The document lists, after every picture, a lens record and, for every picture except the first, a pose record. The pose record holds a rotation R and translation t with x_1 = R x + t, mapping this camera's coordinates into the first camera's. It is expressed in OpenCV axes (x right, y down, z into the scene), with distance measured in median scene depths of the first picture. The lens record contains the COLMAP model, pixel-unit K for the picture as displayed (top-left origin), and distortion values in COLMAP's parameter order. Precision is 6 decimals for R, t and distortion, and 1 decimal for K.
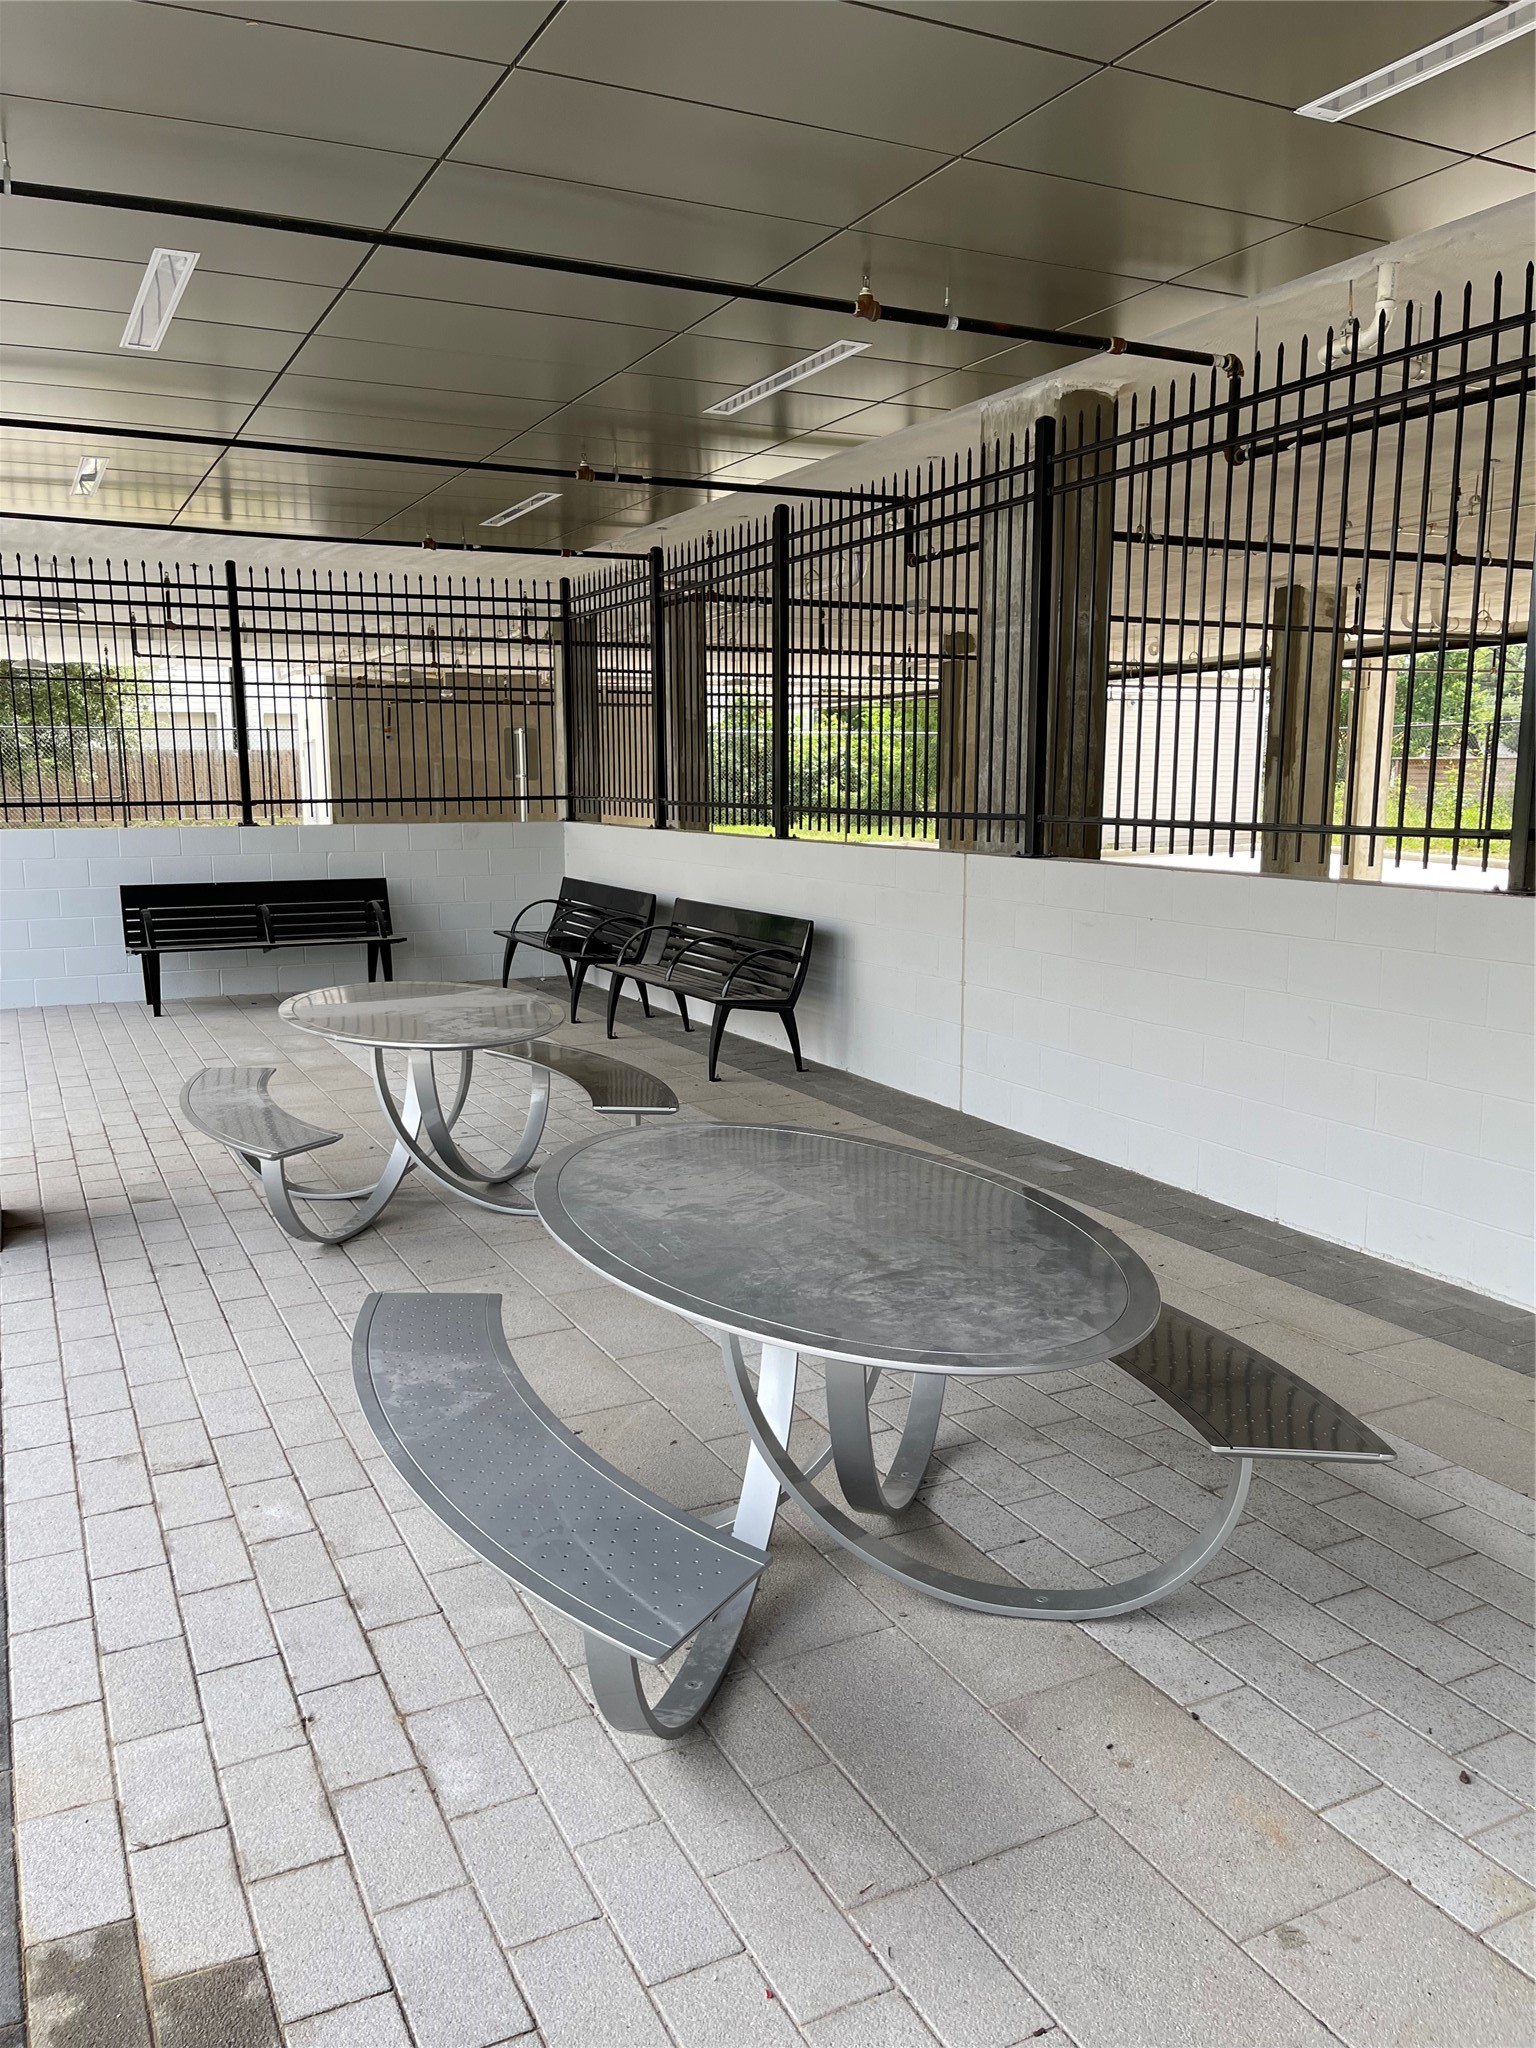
lens RADIAL K [[1551.1, 0, 768.0], [0, 1551.1, 1024.0], [0, 0, 1]] dist [0.057735, -0.069380]
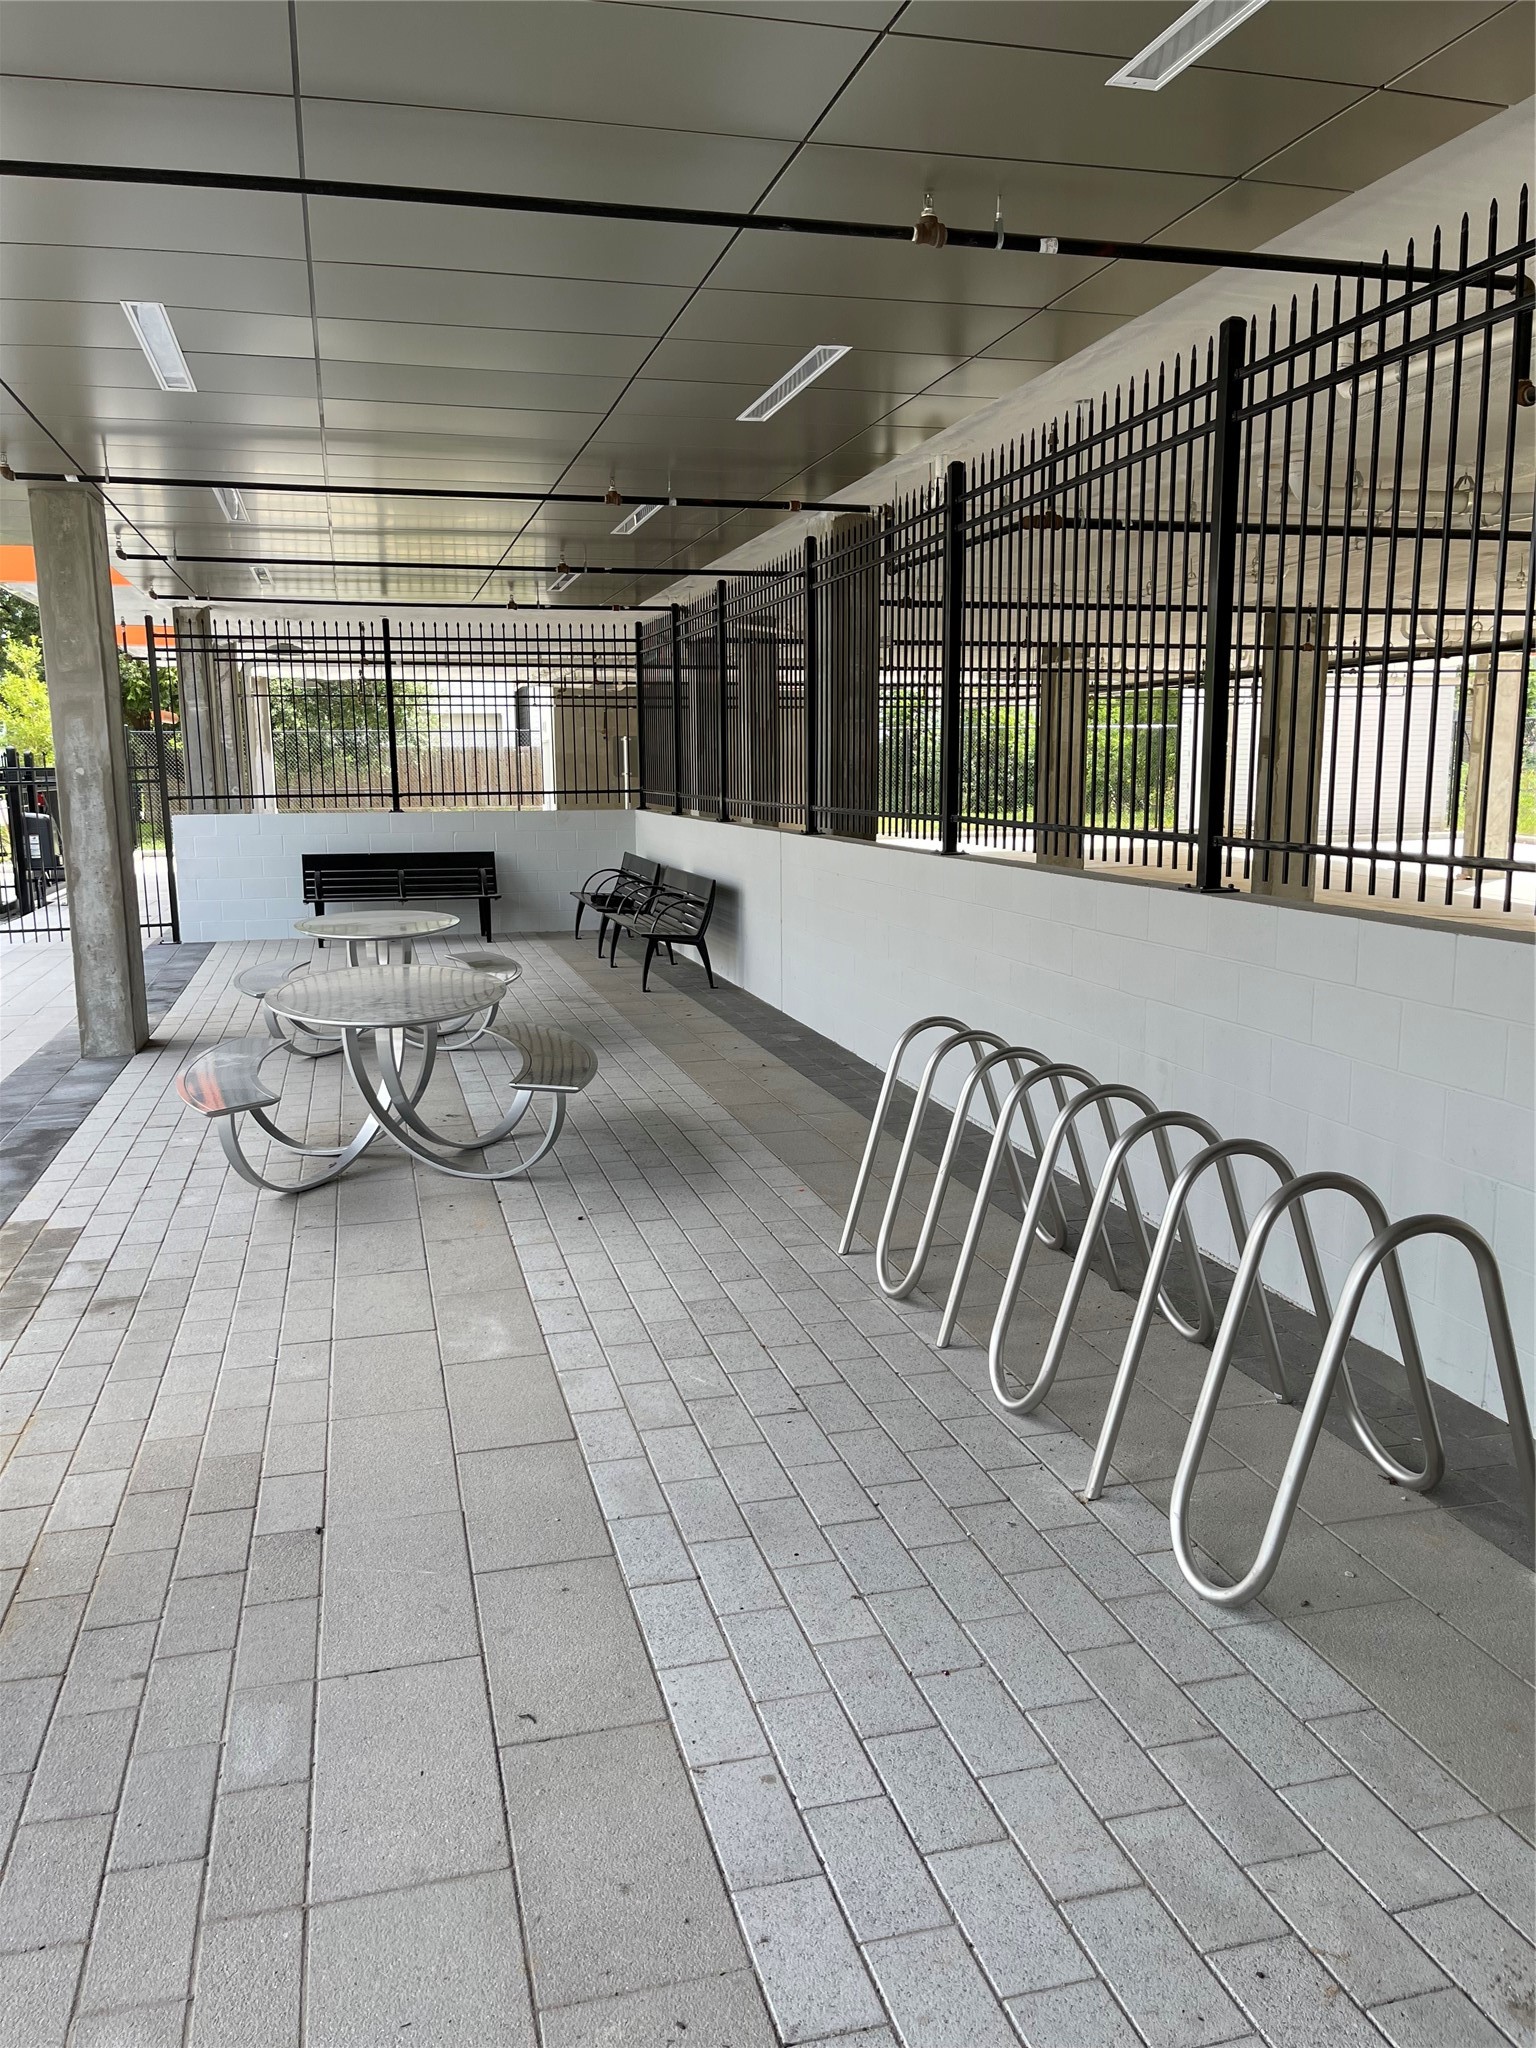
lens RADIAL K [[1551.1, 0, 768.0], [0, 1551.1, 1024.0], [0, 0, 1]] dist [0.057735, -0.069380]
pose [[0.979970, 0.029359, -0.196967, 0.264478], [-0.028019, 0.999561, 0.009589, 0.036516], [0.197162, -0.003878, 0.980363, -0.275704]]
